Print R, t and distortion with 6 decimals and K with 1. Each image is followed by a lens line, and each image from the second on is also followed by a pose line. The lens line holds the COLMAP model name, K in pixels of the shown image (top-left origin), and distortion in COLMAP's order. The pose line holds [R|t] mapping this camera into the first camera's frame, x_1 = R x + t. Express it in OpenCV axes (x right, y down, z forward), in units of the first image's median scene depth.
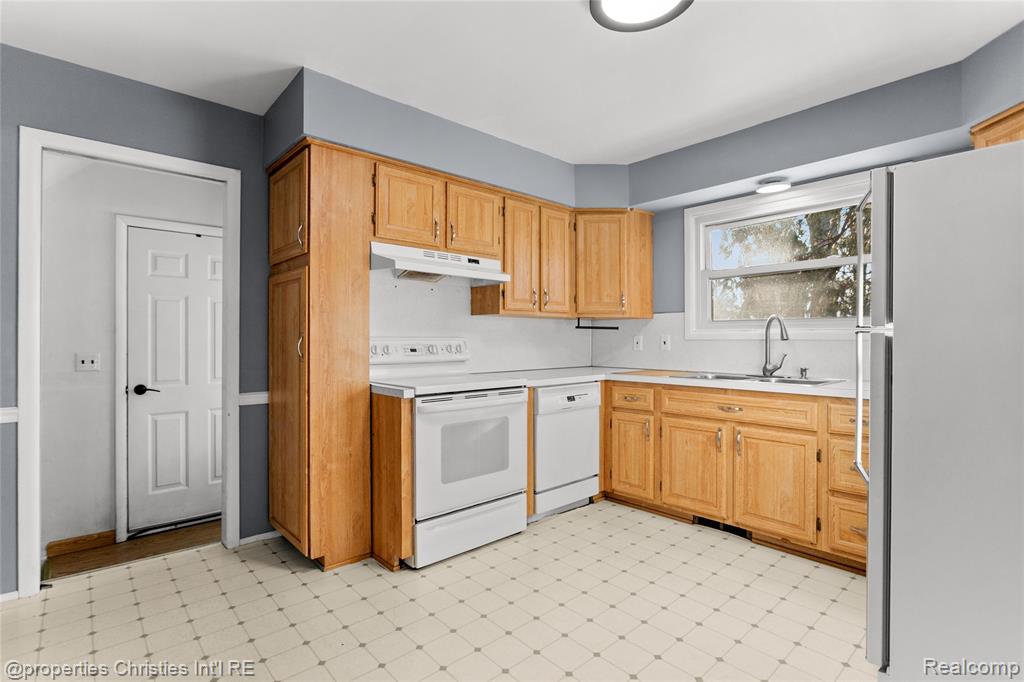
lens RADIAL K [[487.2, 0, 505.6], [0, 487.2, 343.2], [0, 0, 1]] dist [-0.019792, 0.000734]
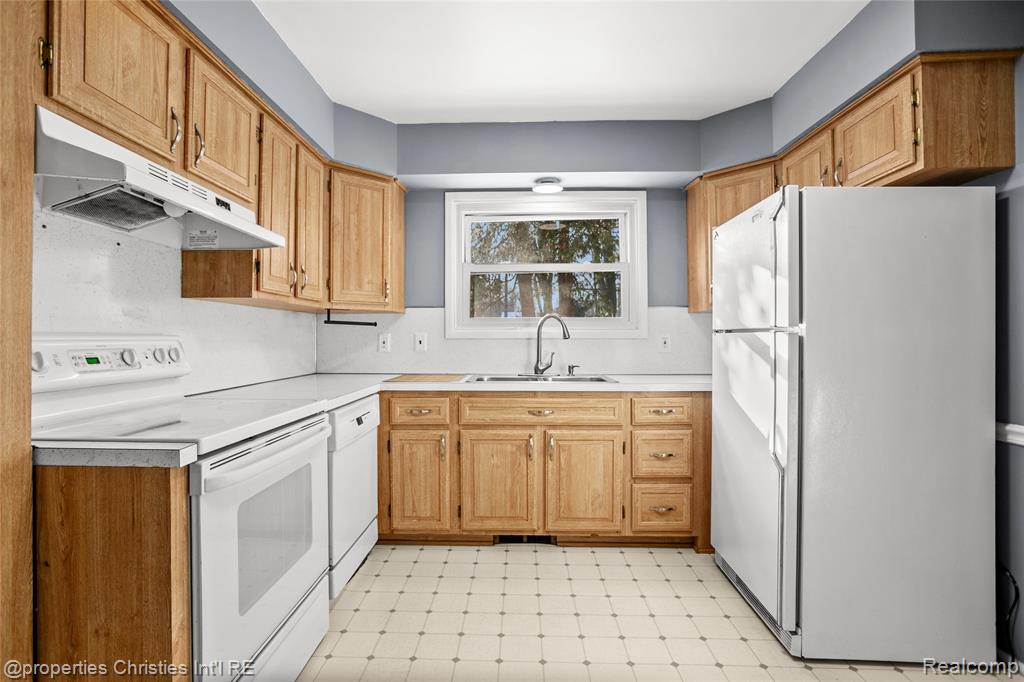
lens RADIAL K [[495.5, 0, 507.4], [0, 495.5, 338.5], [0, 0, 1]] dist [-0.065744, 0.034357]
pose [[0.687633, -0.000425, 0.726059, -0.255223], [0.005760, 0.999972, -0.004870, -0.003095], [-0.726036, 0.007531, 0.687616, 0.359847]]
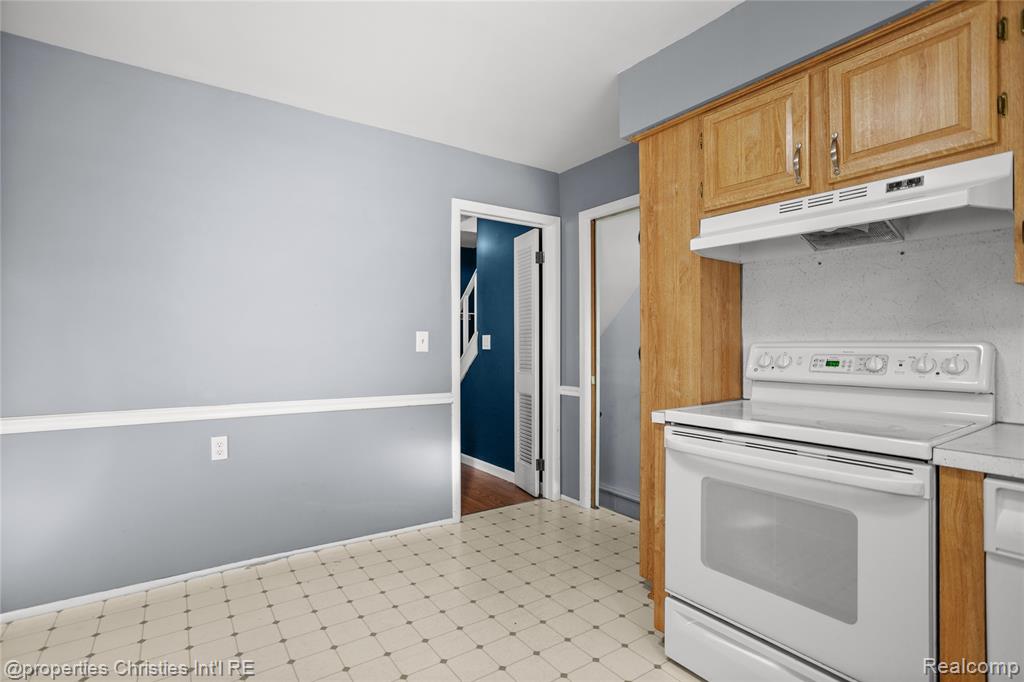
lens RADIAL K [[494.5, 0, 491.7], [0, 494.5, 345.8], [0, 0, 1]] dist [-0.061962, 0.029910]
pose [[-0.135777, 0.001728, -0.990738, 0.465775], [-0.006743, 0.999974, 0.002668, -0.006279], [0.990717, 0.007043, -0.135761, 0.664396]]
